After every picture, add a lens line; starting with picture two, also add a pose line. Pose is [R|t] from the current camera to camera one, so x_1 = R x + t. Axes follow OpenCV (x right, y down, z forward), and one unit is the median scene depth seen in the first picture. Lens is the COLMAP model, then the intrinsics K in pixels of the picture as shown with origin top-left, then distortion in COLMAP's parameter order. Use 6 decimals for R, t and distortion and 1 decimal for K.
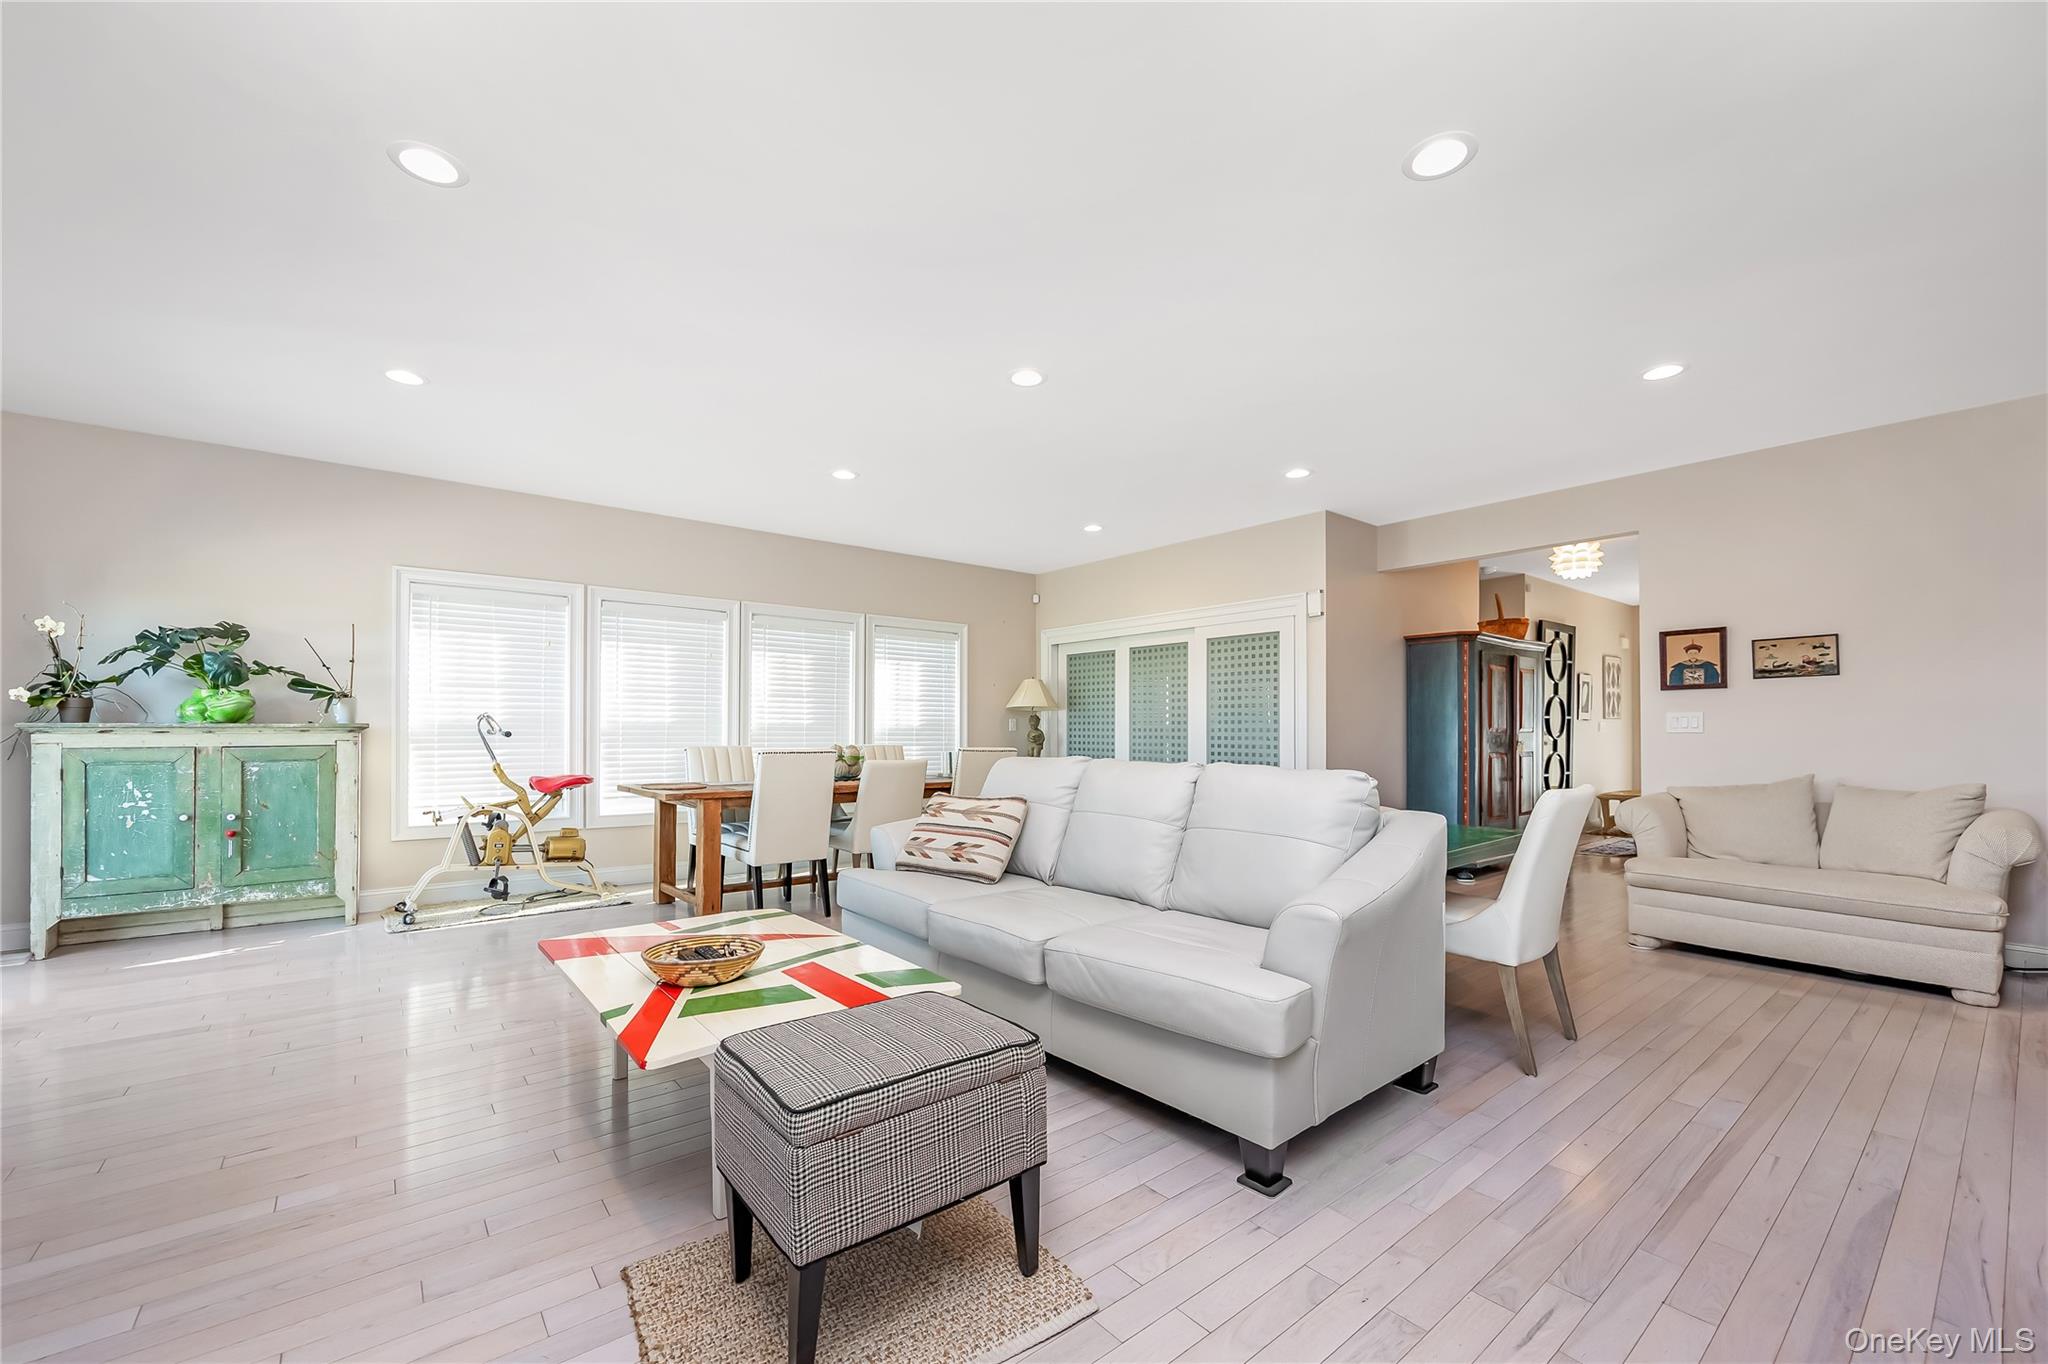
lens RADIAL K [[789.9, 0, 1029.8], [0, 789.9, 713.8], [0, 0, 1]] dist [-0.000013, 0.000054]
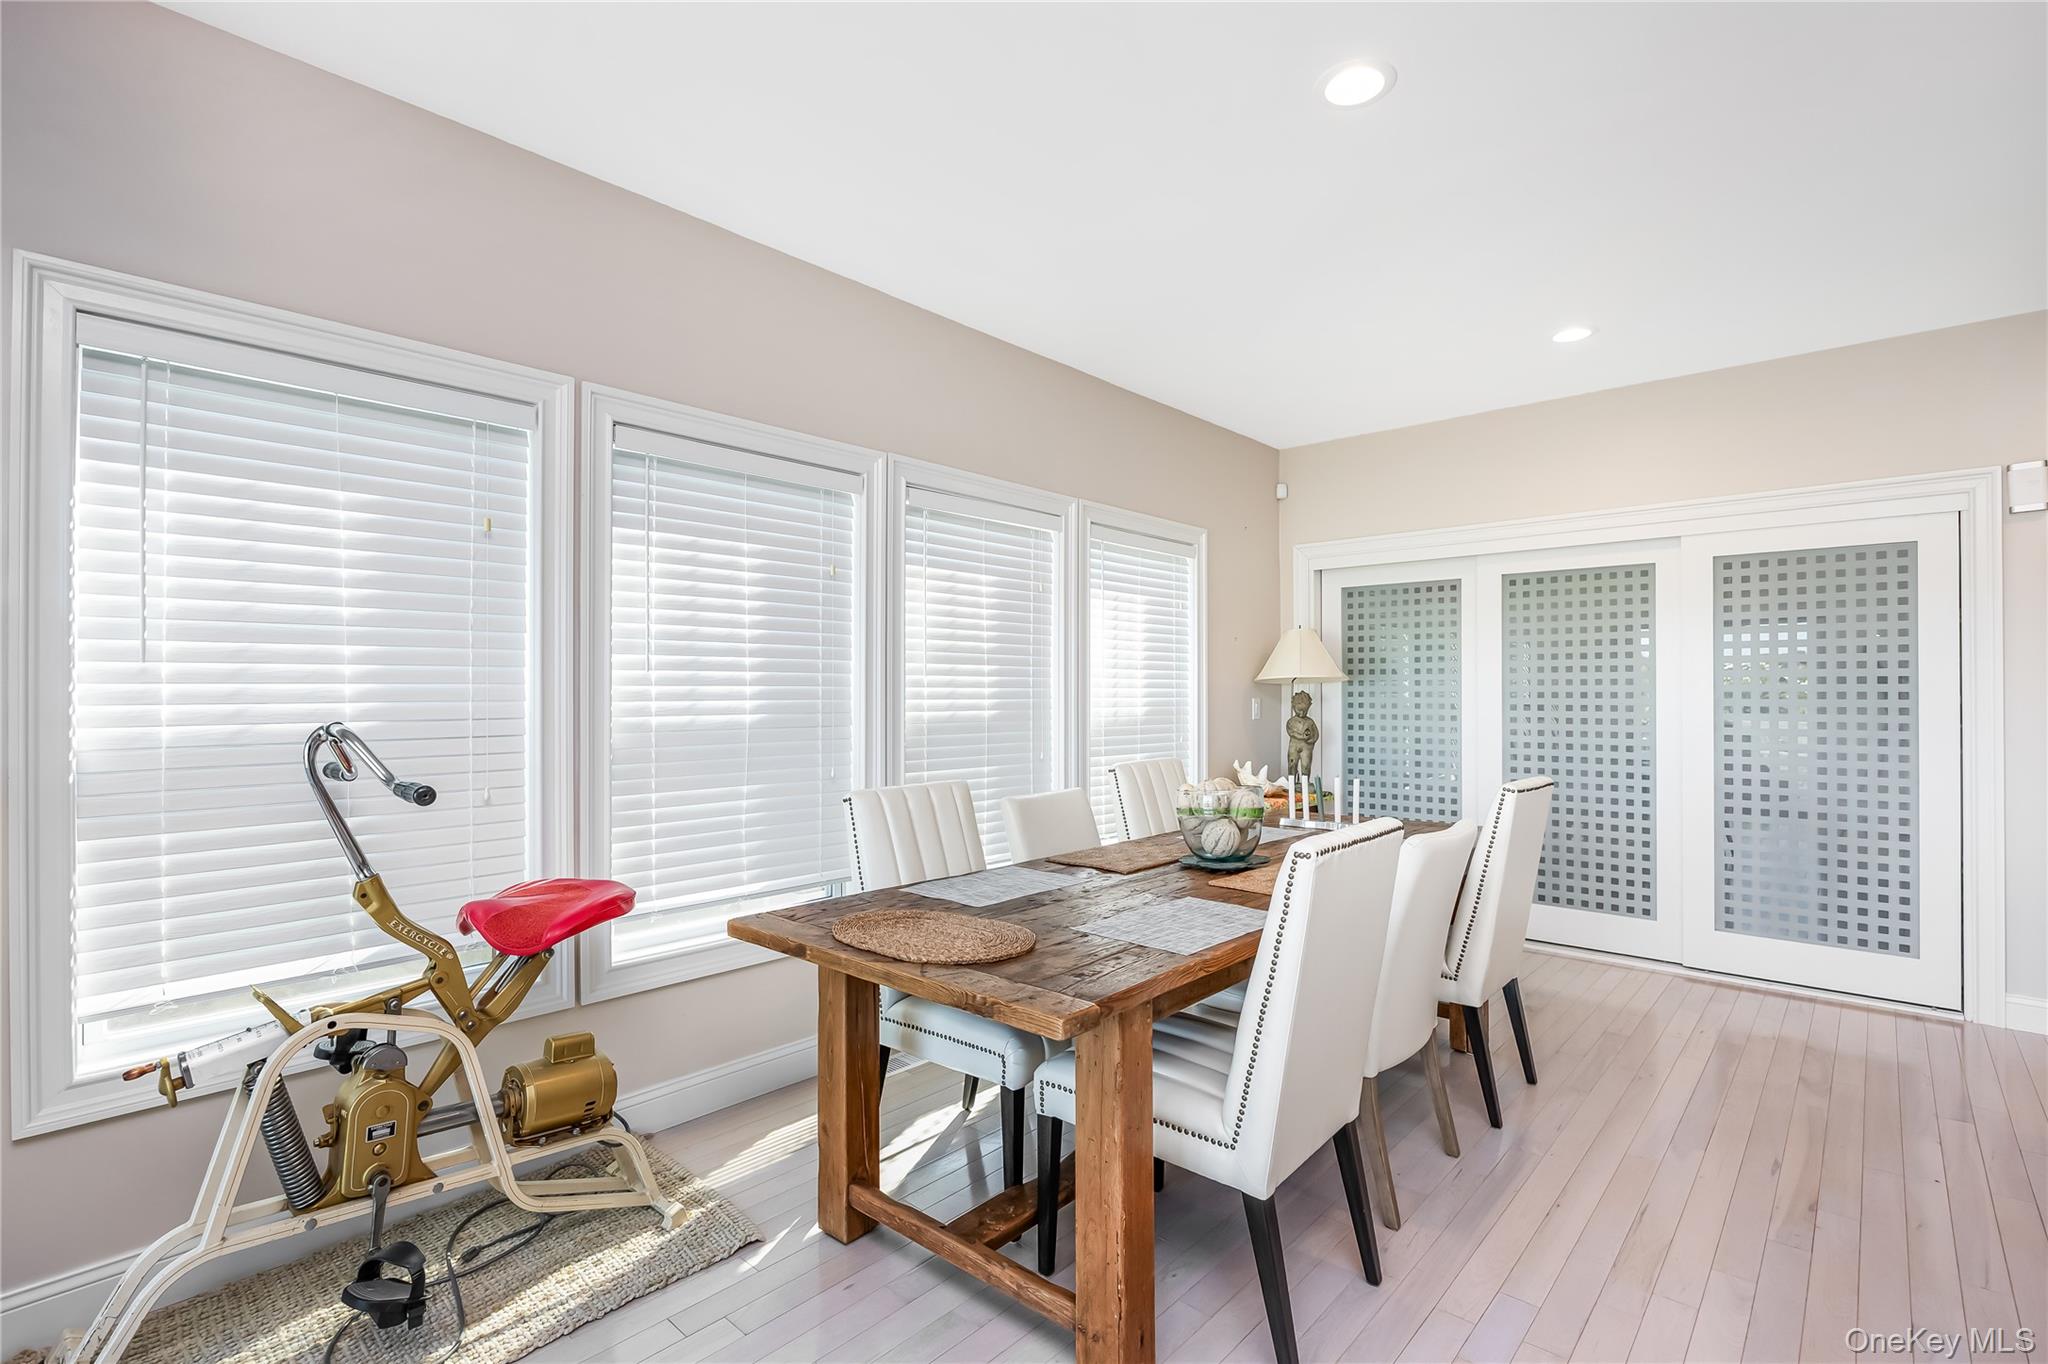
lens RADIAL K [[927.9, 0, 1024.0], [0, 927.9, 682.0], [0, 0, 1]] dist [-0.007357, -0.000130]
pose [[0.994179, 0.000393, 0.107738, -0.423866], [-0.001627, 0.999934, 0.011367, -0.020648], [-0.107726, -0.011476, 0.994114, 0.562060]]
